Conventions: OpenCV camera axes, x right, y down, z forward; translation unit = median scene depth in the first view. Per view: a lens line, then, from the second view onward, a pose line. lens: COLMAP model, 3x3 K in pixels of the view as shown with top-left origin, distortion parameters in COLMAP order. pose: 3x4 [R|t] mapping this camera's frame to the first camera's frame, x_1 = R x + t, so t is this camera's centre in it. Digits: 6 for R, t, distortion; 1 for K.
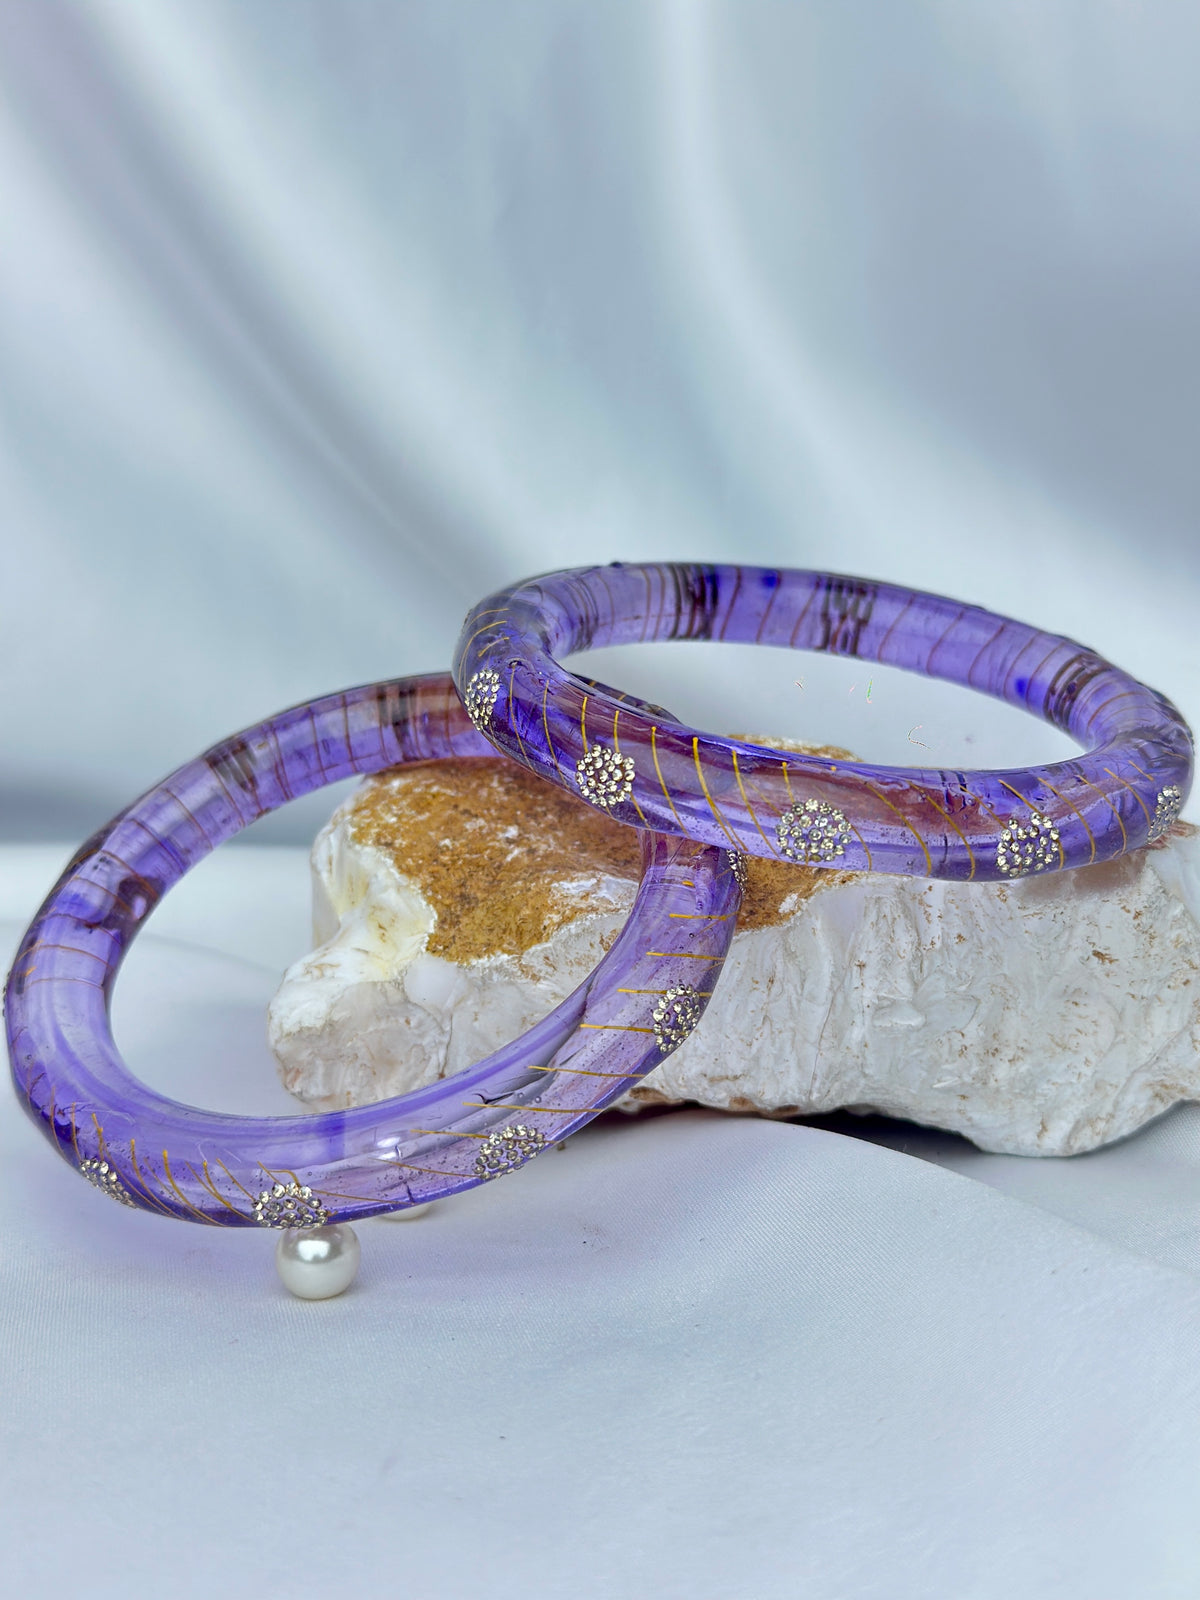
lens RADIAL K [[2396.7, 0, 600.0], [0, 2396.7, 800.0], [0, 0, 1]] dist [0.109502, -0.075470]
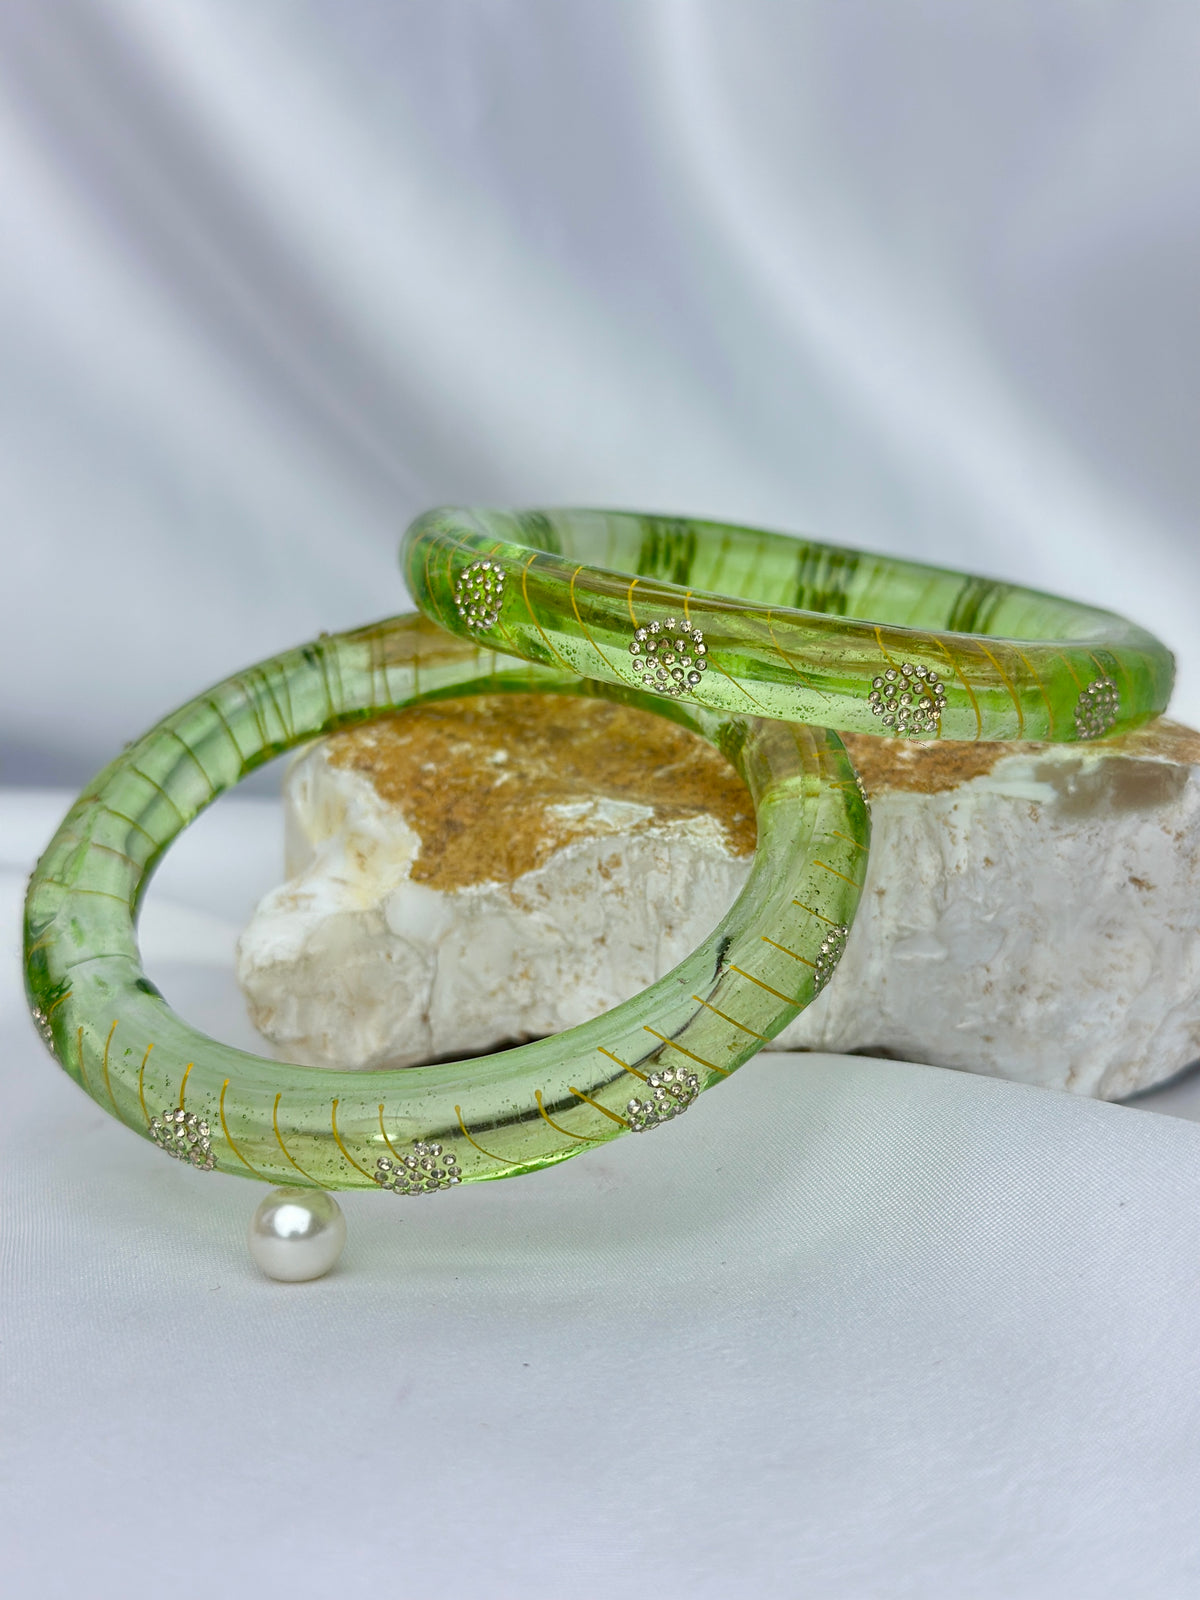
lens RADIAL K [[2396.7, 0, 600.0], [0, 2396.7, 800.0], [0, 0, 1]] dist [0.109502, -0.075470]
pose [[0.999847, 0.000267, 0.017486, -0.015079], [0.000000, 0.999883, -0.015280, 0.046214], [-0.017488, 0.015278, 0.999730, 0.074225]]
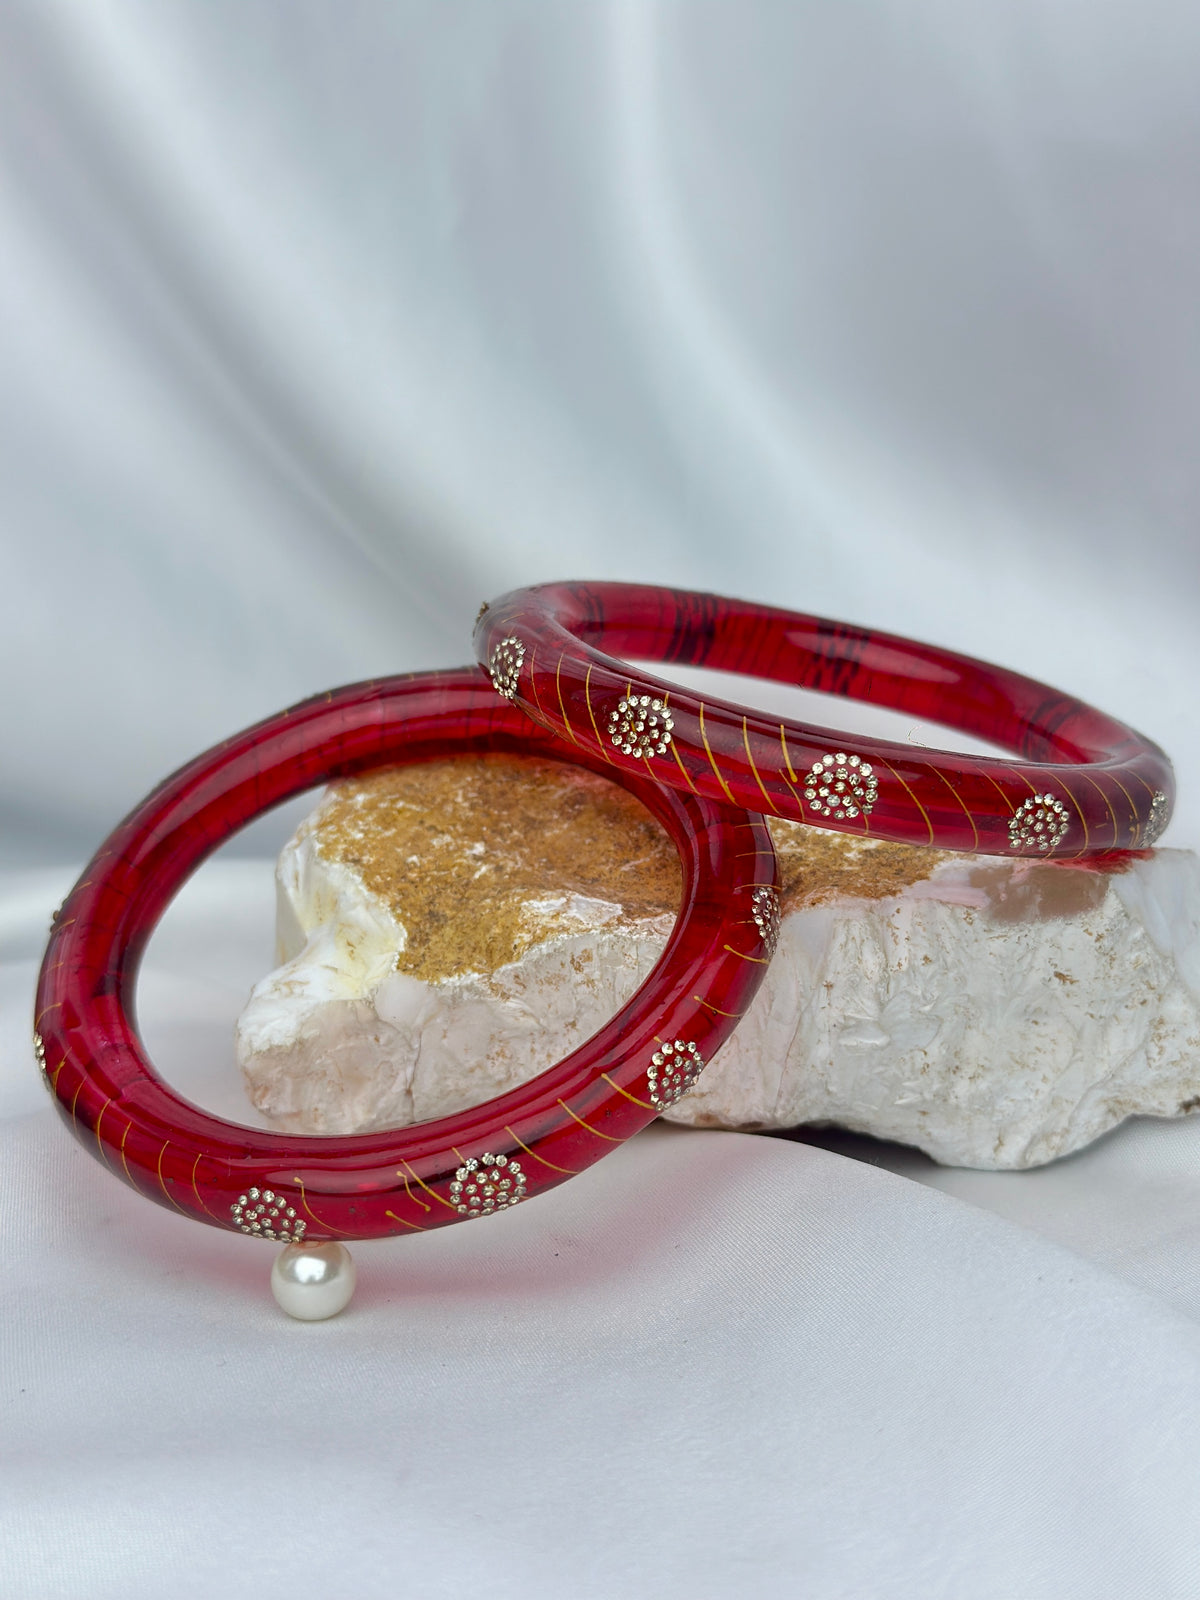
lens RADIAL K [[2396.7, 0, 600.0], [0, 2396.7, 800.0], [0, 0, 1]] dist [0.109502, -0.075470]
pose [[0.998742, 0.006766, 0.049695, -0.037473], [-0.007546, 0.999851, 0.015524, -0.023913], [-0.049583, -0.015880, 0.998644, -0.005384]]
